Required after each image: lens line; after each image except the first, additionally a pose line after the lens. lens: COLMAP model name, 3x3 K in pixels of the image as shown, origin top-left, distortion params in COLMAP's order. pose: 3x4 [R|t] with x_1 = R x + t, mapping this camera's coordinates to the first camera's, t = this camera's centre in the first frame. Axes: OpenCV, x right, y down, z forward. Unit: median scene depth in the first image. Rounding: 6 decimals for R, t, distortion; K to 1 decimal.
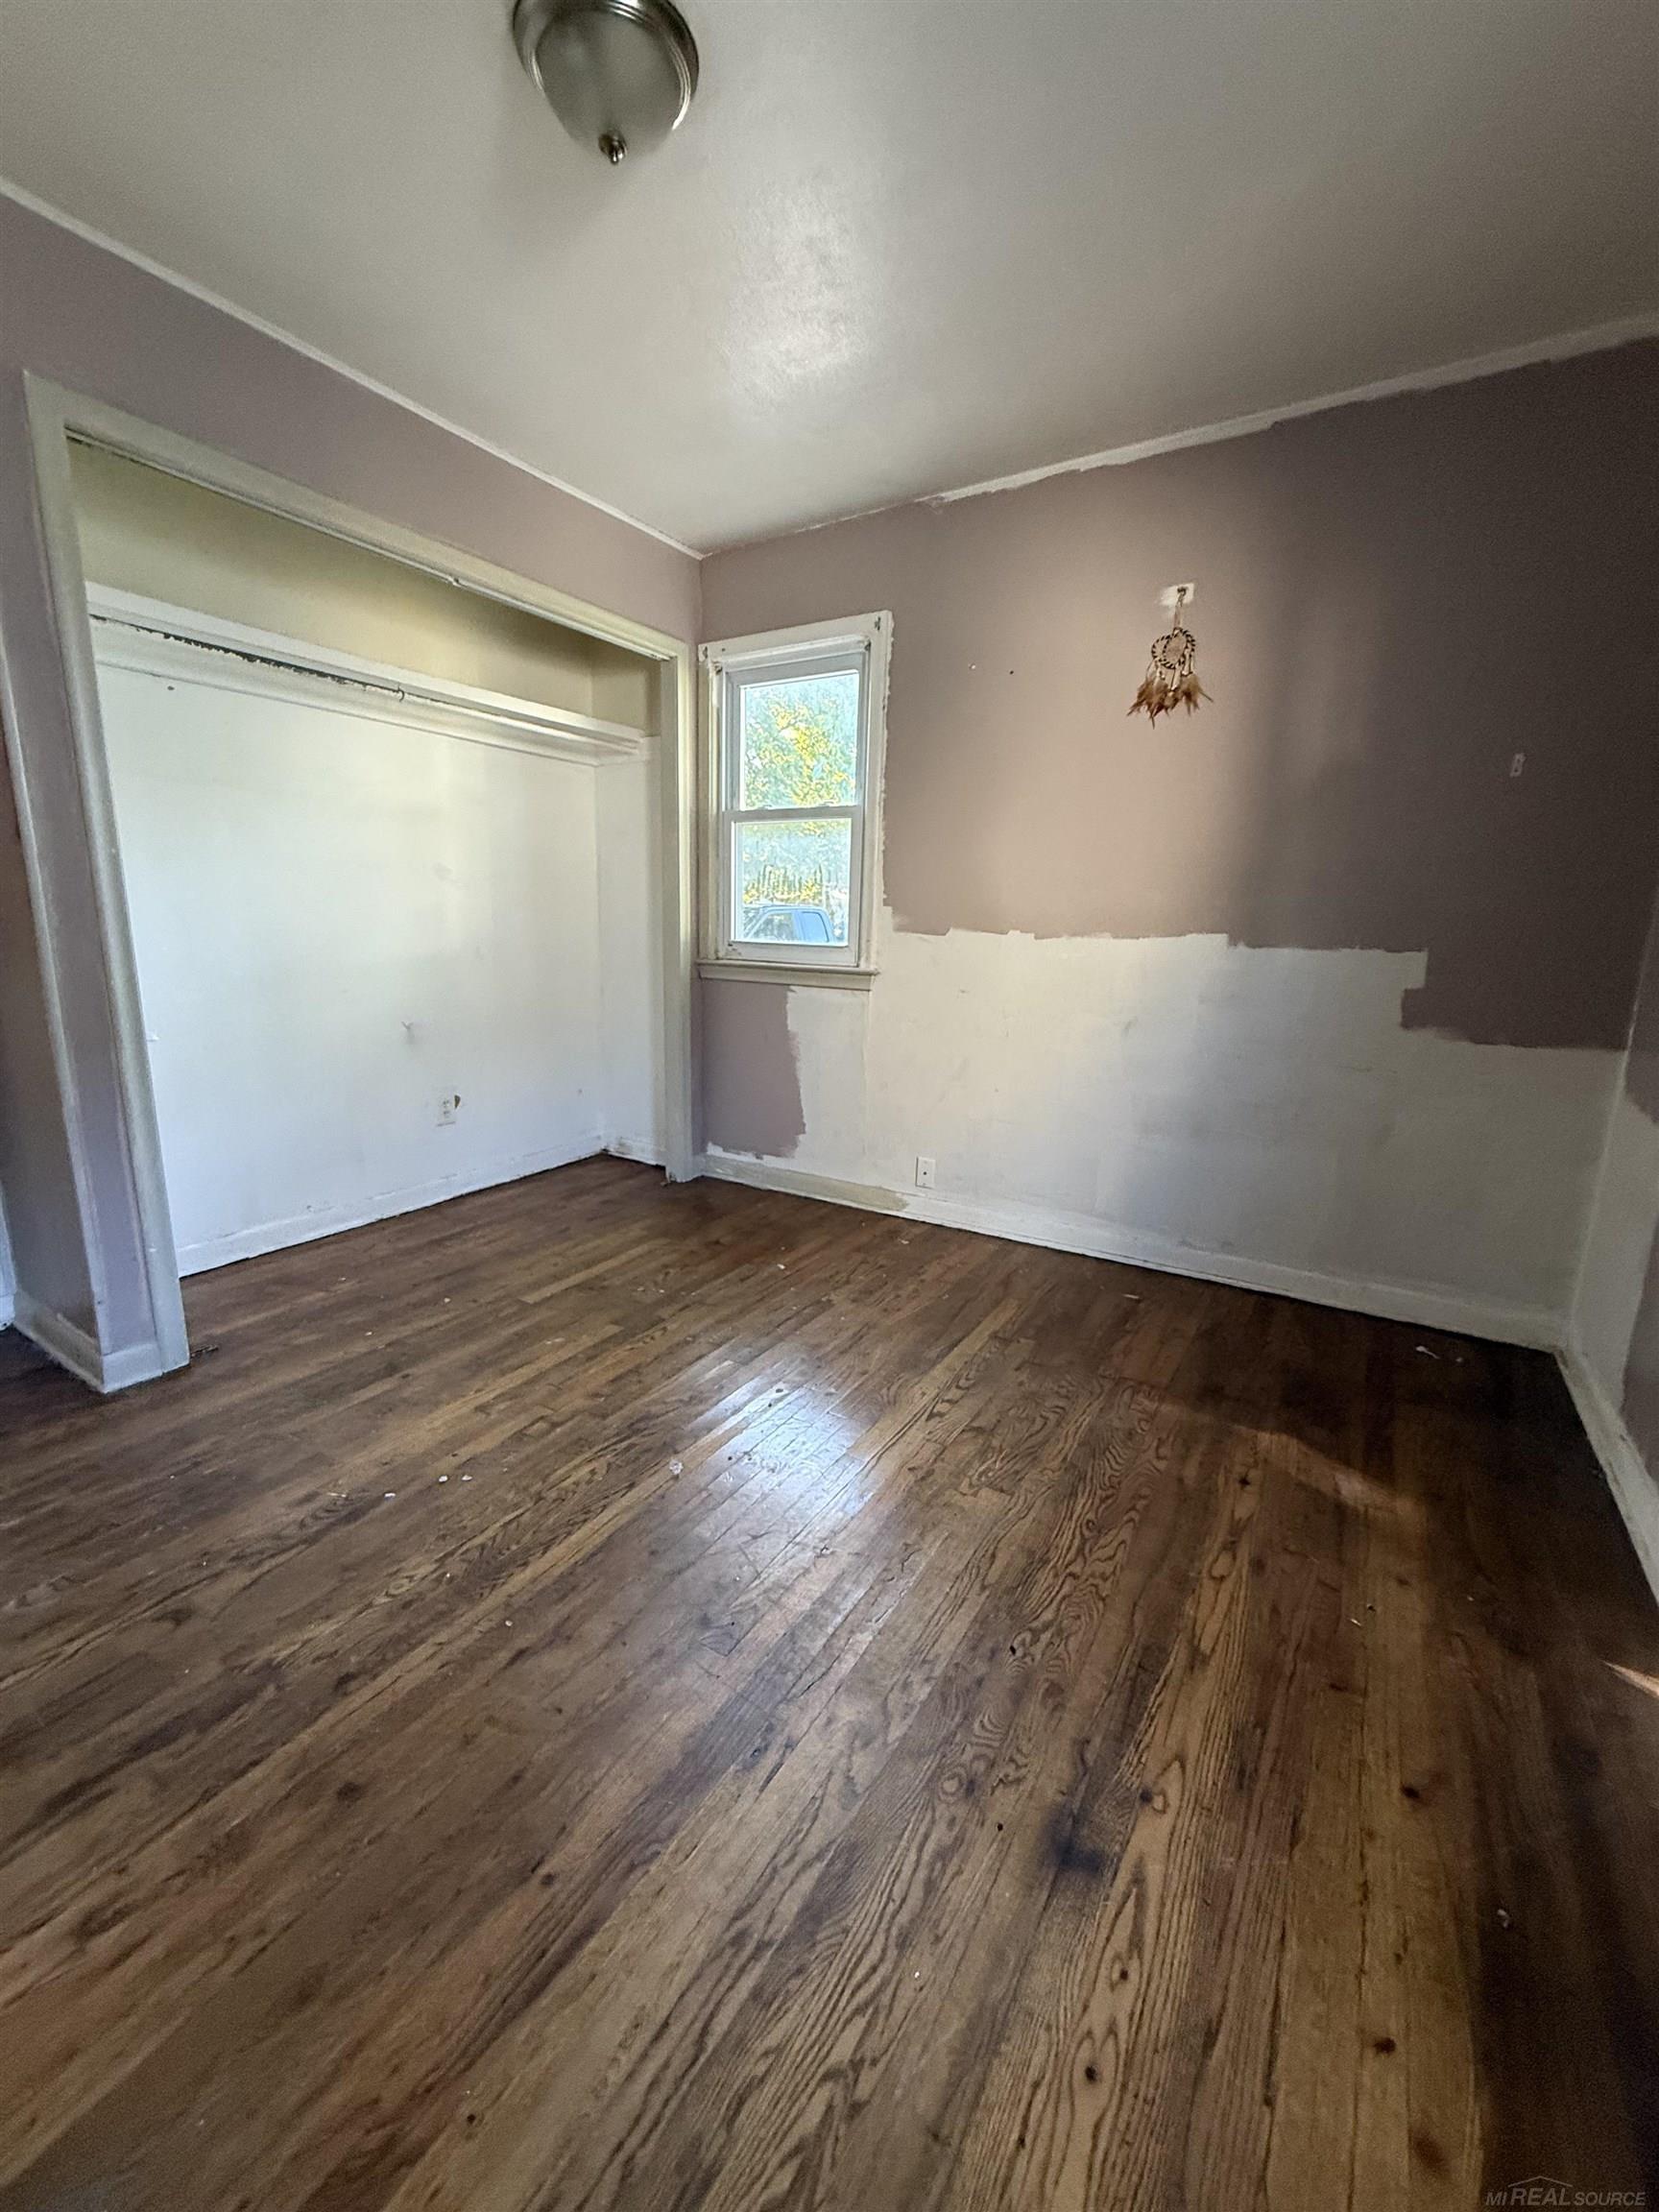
lens RADIAL K [[879.3, 0, 828.3], [0, 879.3, 1099.1], [0, 0, 1]] dist [-0.000353, 0.000217]
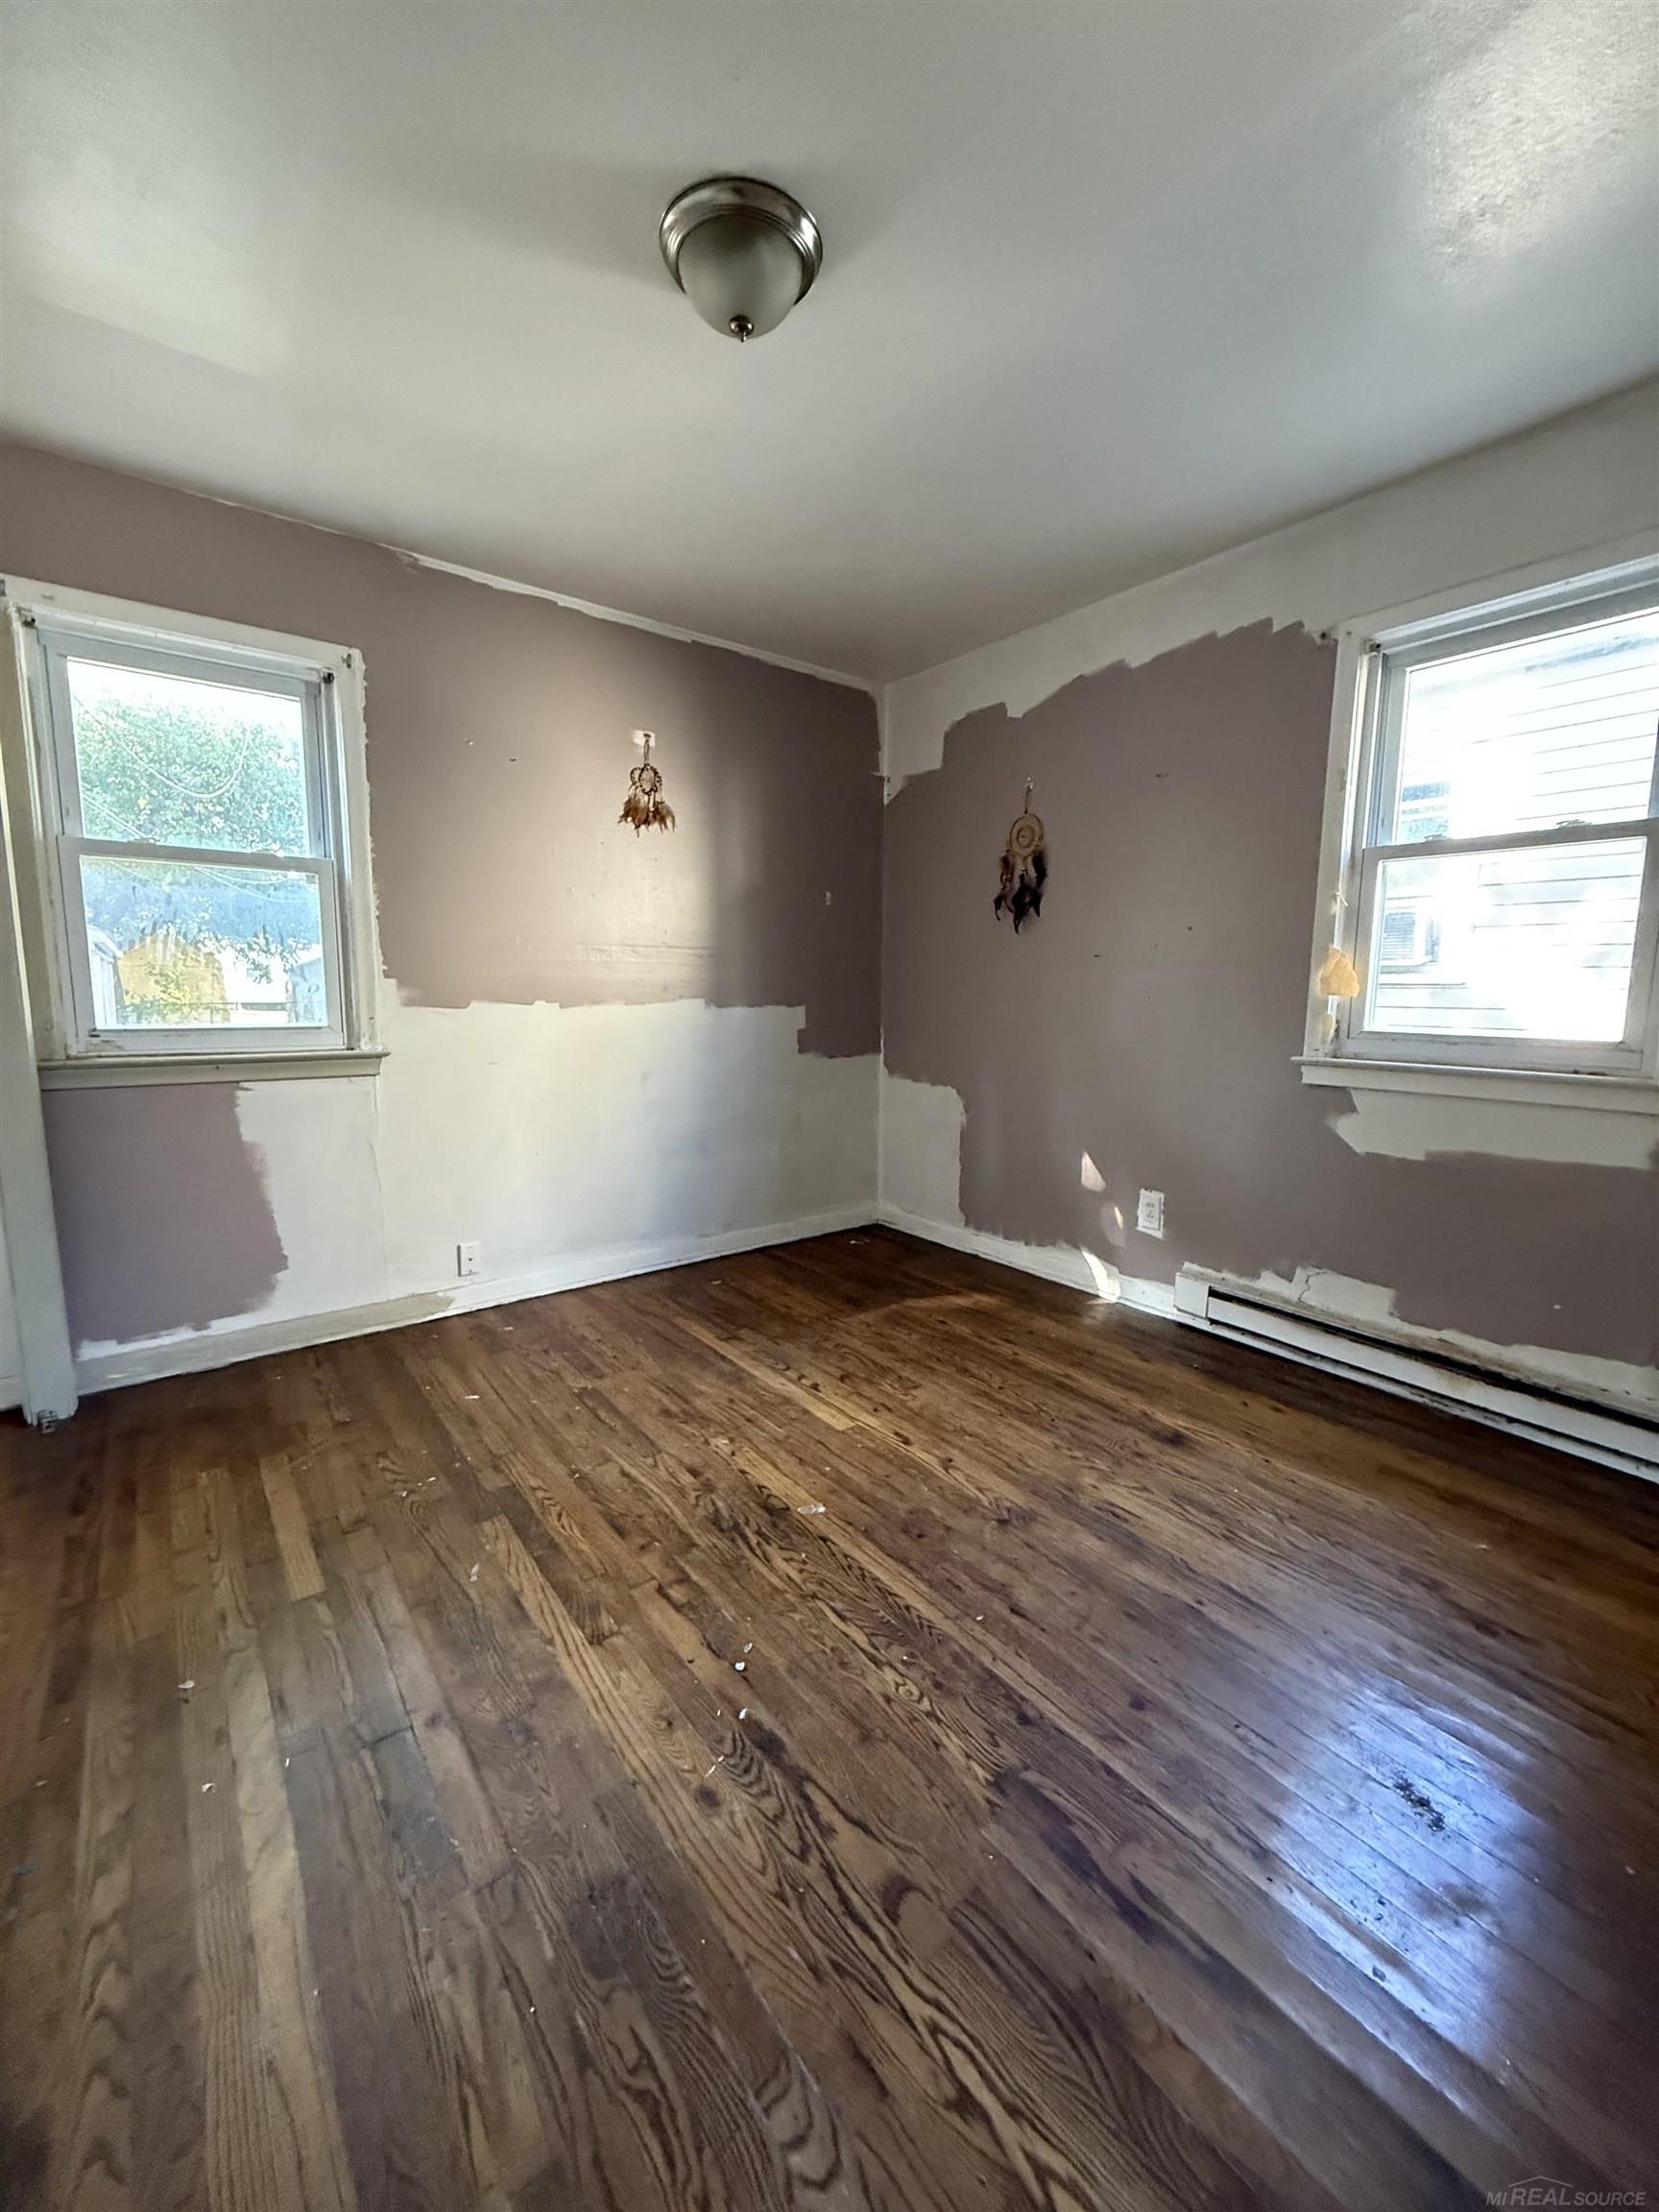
lens RADIAL K [[879.3, 0, 828.3], [0, 879.3, 1099.1], [0, 0, 1]] dist [-0.000353, 0.000217]
pose [[0.349454, -0.143608, 0.925883, -0.756863], [0.183740, 0.979500, 0.082576, -0.113697], [-0.918761, 0.141266, 0.368677, 0.350471]]
